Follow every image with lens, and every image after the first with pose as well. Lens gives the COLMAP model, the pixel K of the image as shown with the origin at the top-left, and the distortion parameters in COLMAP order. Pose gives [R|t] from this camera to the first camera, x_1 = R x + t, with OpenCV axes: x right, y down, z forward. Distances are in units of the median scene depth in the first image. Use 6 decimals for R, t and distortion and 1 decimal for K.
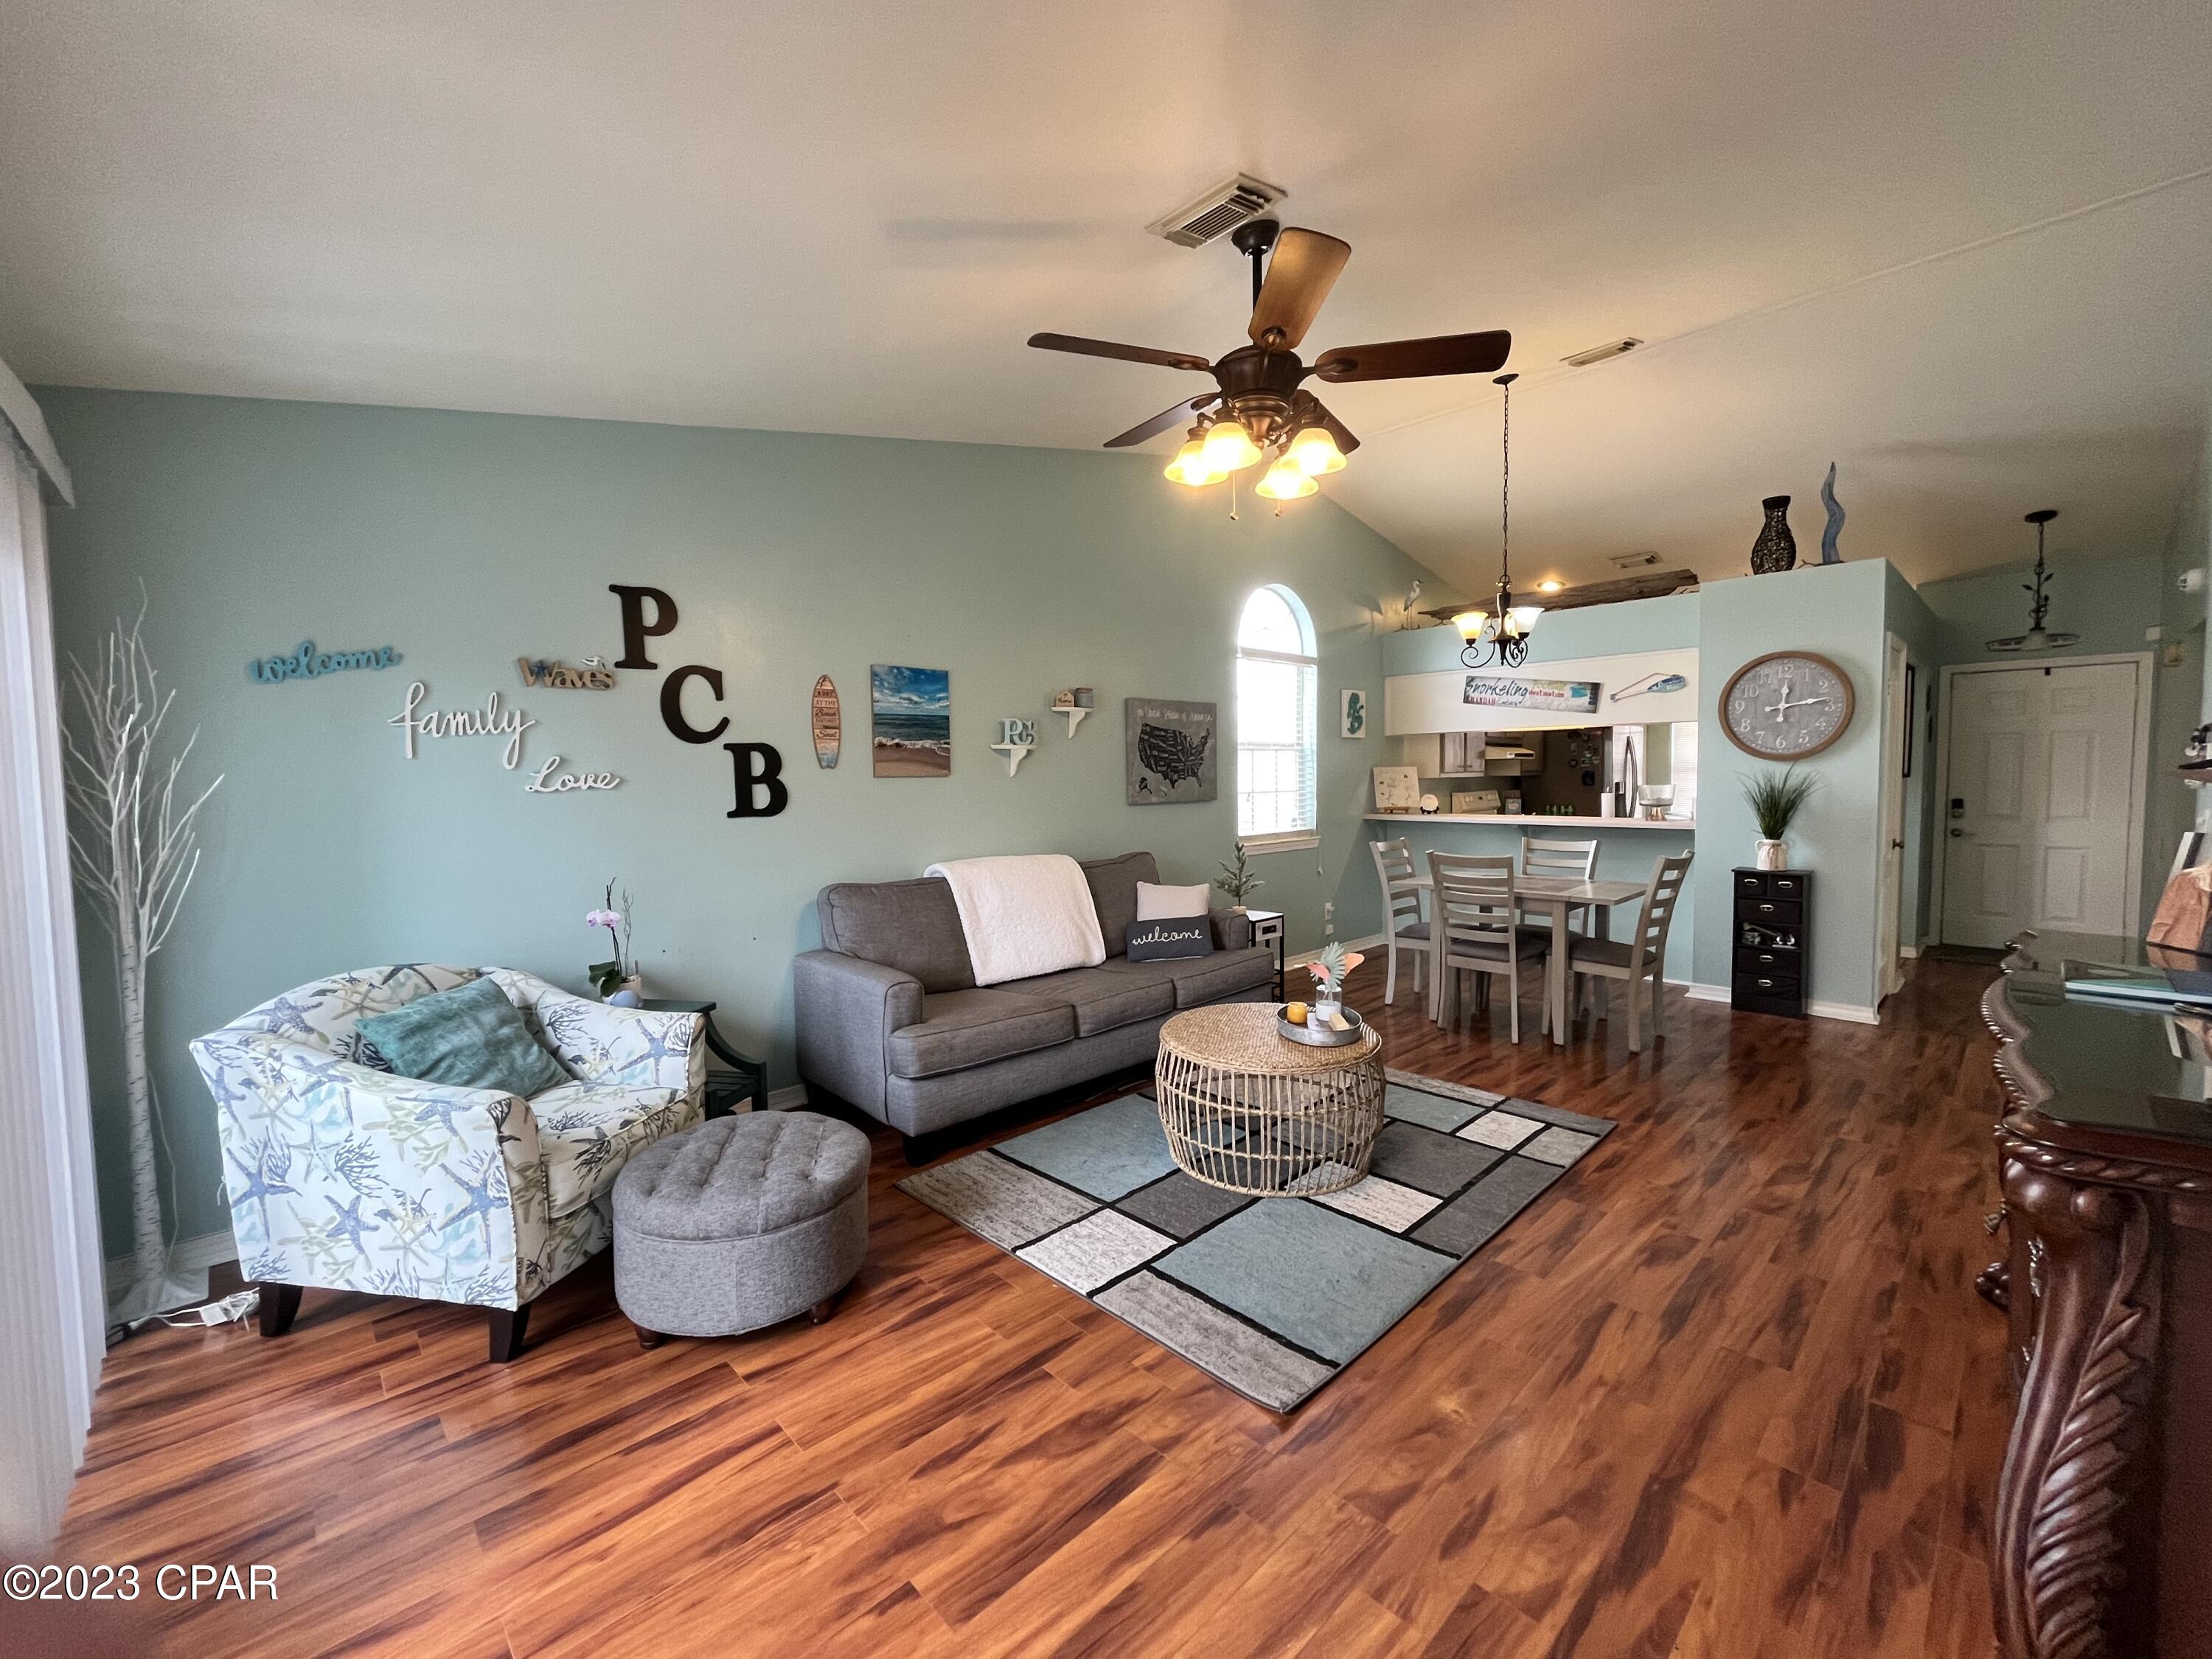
lens RADIAL K [[895.1, 0, 1108.9], [0, 895.1, 828.5], [0, 0, 1]] dist [-0.003514, -0.000130]
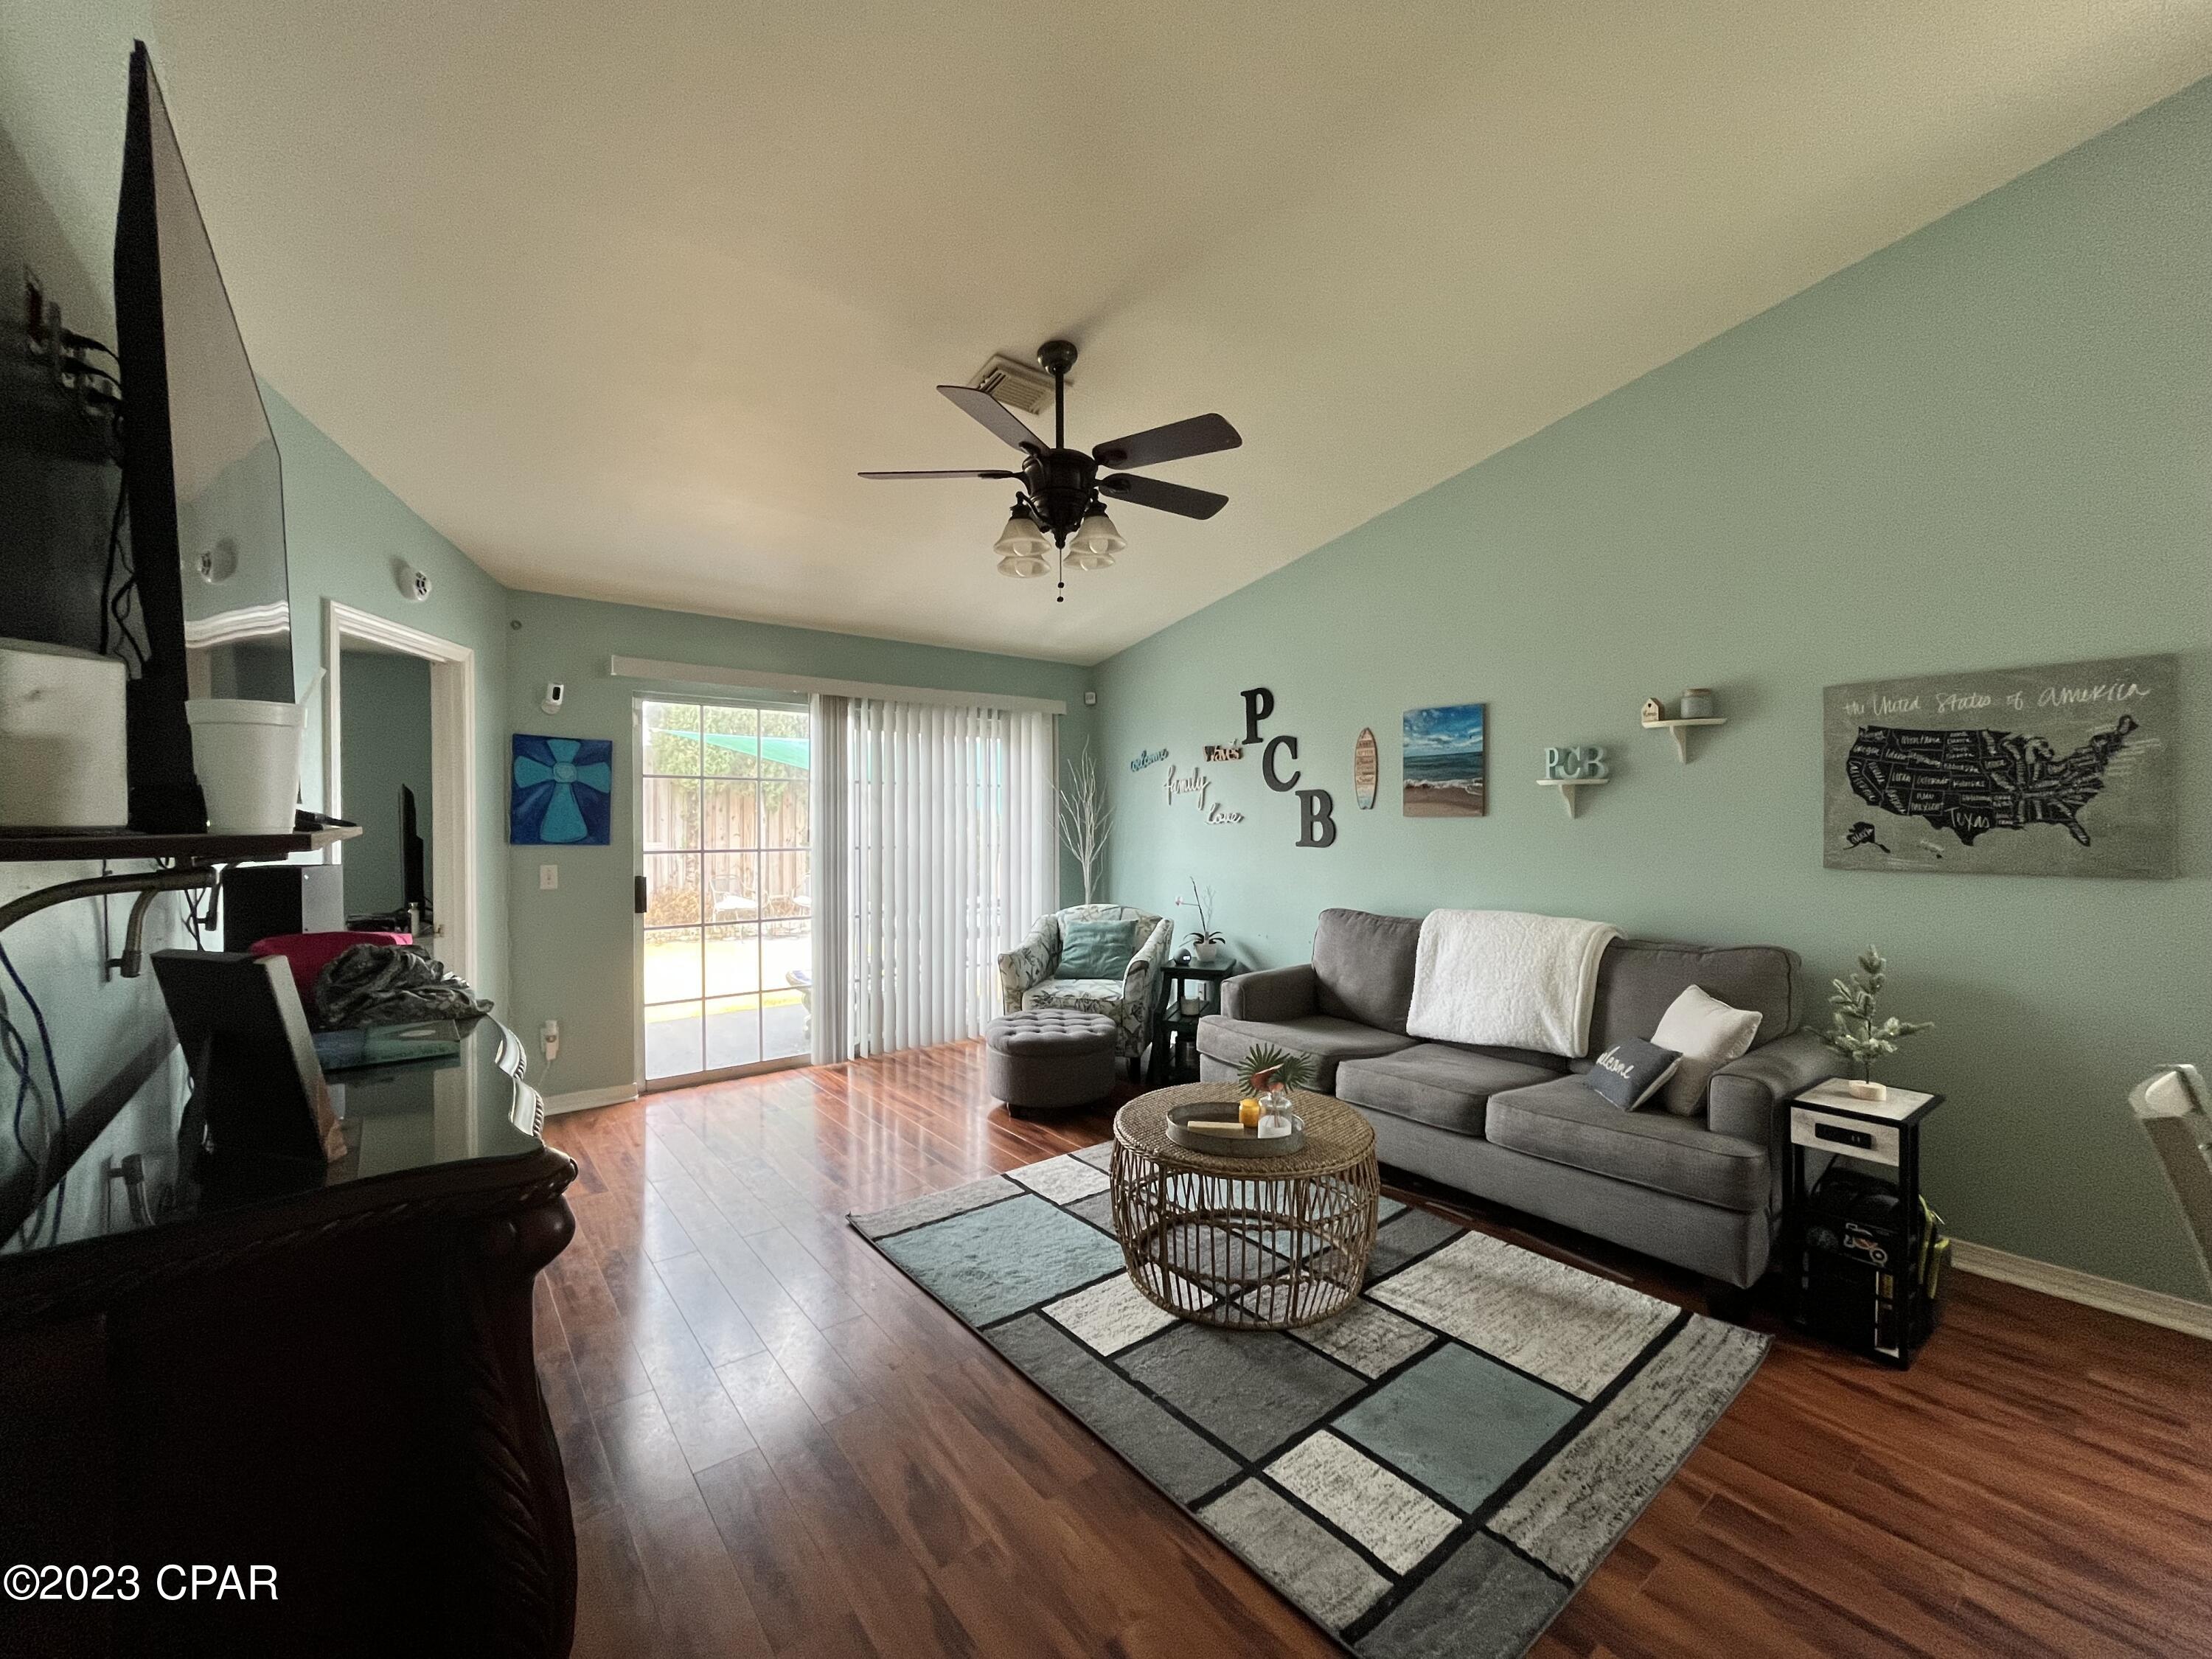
lens RADIAL K [[895.1, 0, 1106.5], [0, 895.1, 827.0], [0, 0, 1]] dist [-0.003514, -0.000130]
pose [[-0.091026, 0.021972, -0.995606, 0.672837], [-0.057753, 0.997957, 0.027304, -0.044241], [0.994172, 0.059985, -0.089571, 0.607314]]
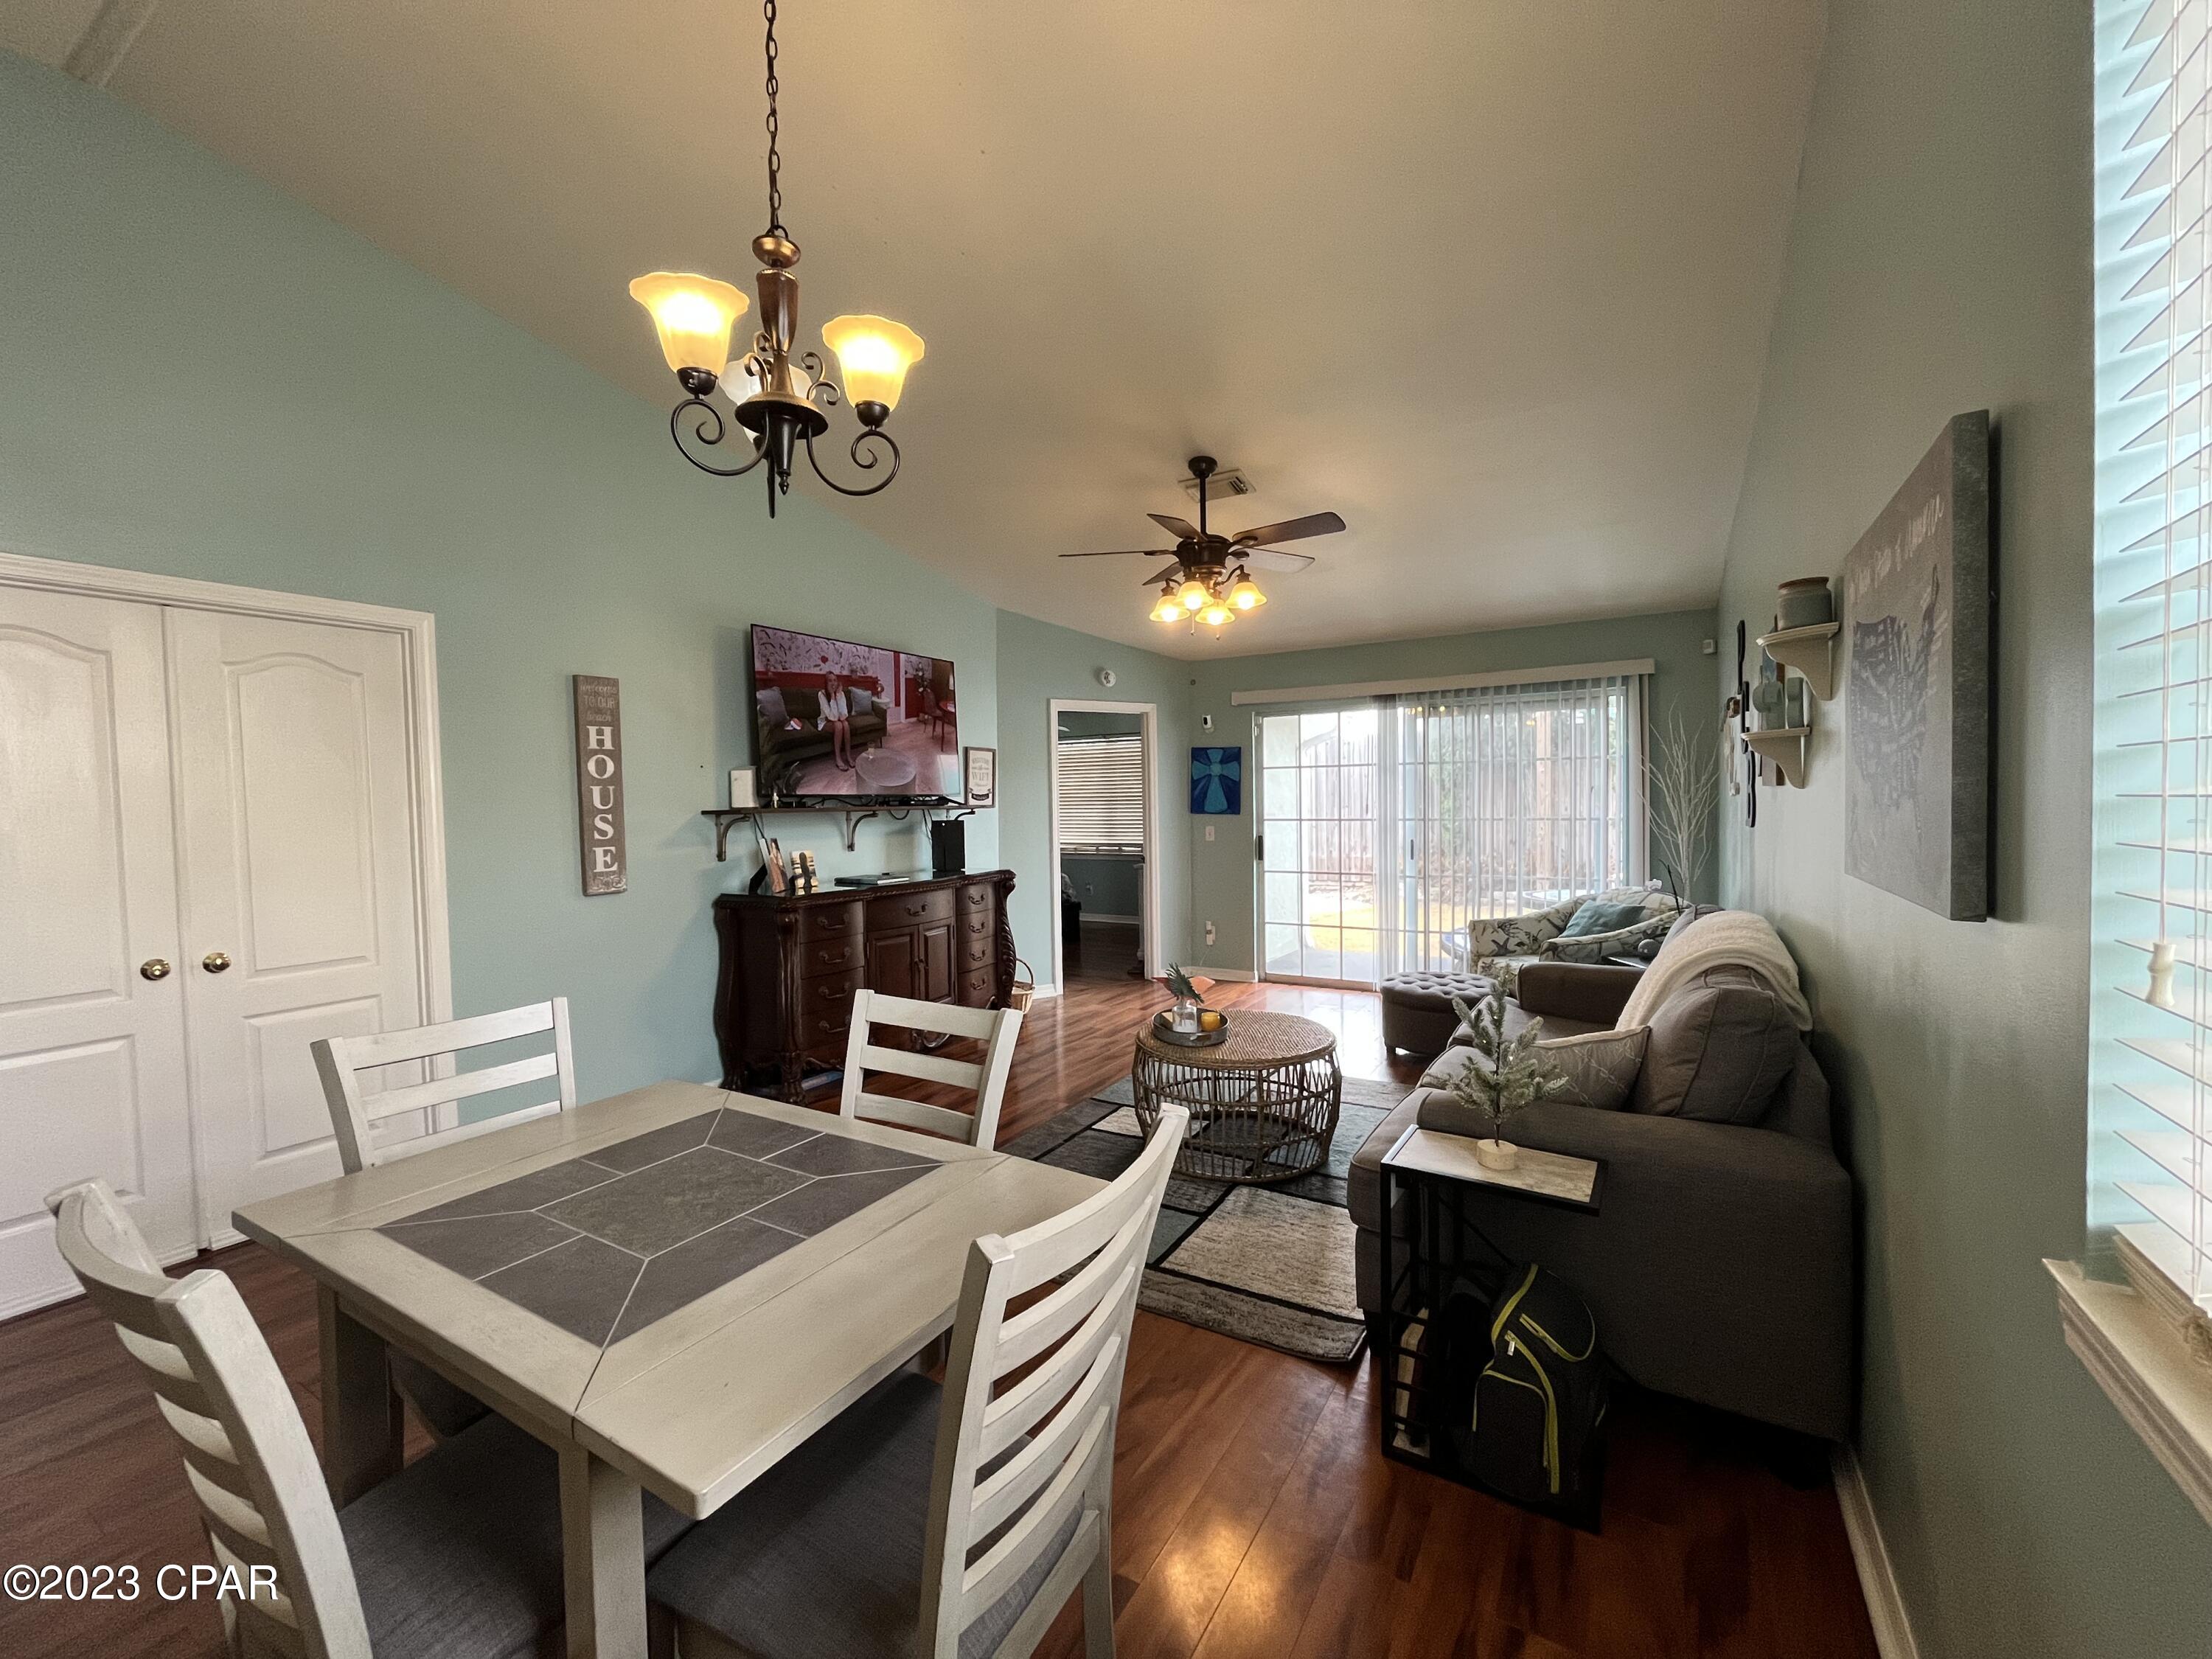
lens RADIAL K [[895.1, 0, 1107.6], [0, 895.1, 830.5], [0, 0, 1]] dist [-0.003514, -0.000130]
pose [[-0.963780, 0.037838, -0.264000, 0.395901], [0.012970, 0.995363, 0.095313, -0.082086], [0.266382, 0.088436, -0.959802, 1.294641]]
